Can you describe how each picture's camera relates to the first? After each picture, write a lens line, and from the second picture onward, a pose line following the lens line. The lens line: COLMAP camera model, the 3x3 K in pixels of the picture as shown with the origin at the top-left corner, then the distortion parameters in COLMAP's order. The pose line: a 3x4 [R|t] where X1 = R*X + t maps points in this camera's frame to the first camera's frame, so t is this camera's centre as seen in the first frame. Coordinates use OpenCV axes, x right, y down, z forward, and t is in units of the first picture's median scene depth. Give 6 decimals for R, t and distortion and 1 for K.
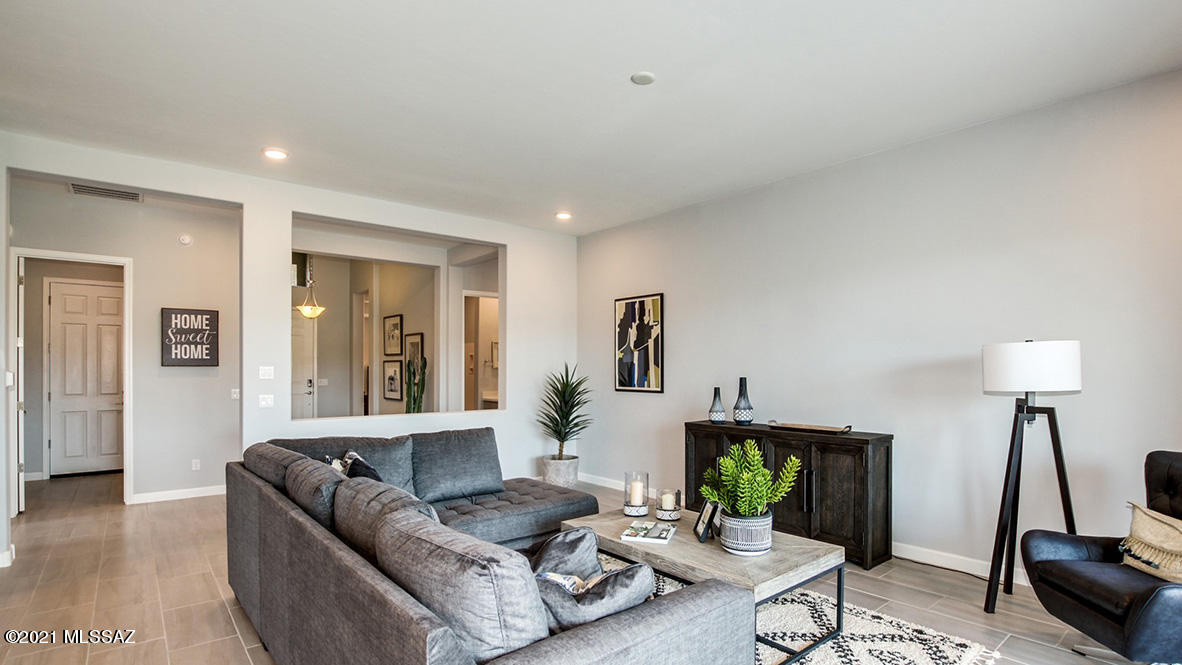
lens RADIAL K [[581.7, 0, 594.8], [0, 581.7, 367.1], [0, 0, 1]] dist [-0.015350, 0.000639]
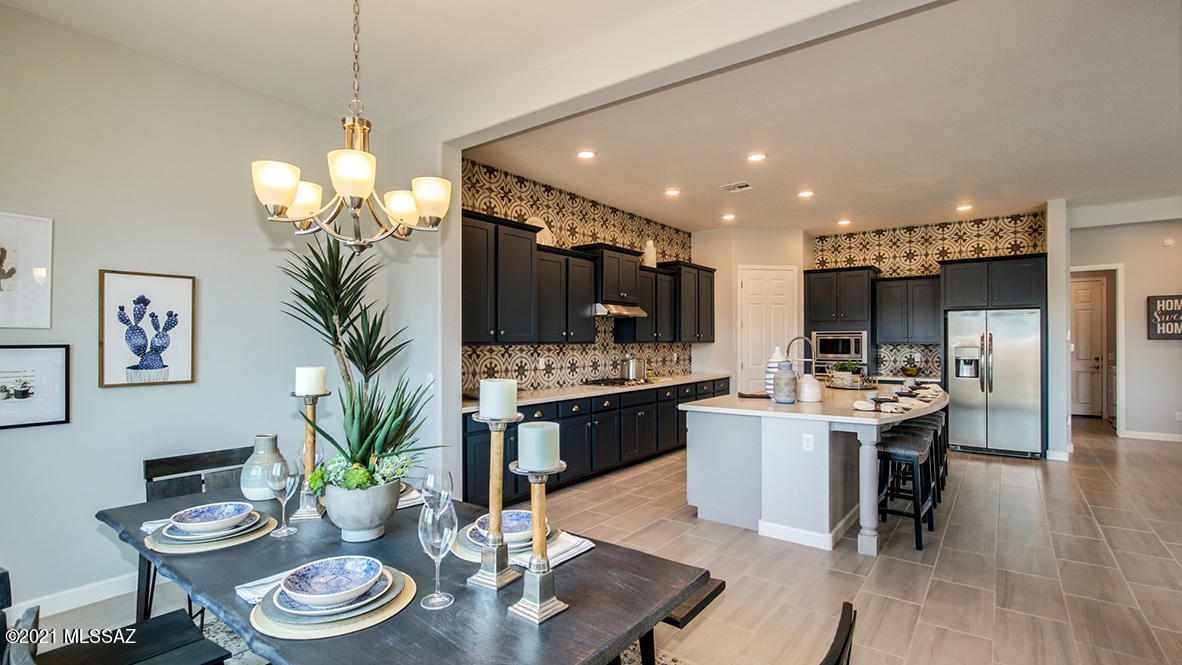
lens RADIAL K [[545.6, 0, 591.3], [0, 545.6, 335.2], [0, 0, 1]] dist [-0.026635, 0.000509]
pose [[0.217985, -0.012289, -0.975875, 0.171407], [0.004123, 0.999923, -0.011671, -0.002163], [0.975943, -0.001479, 0.218019, -0.526932]]
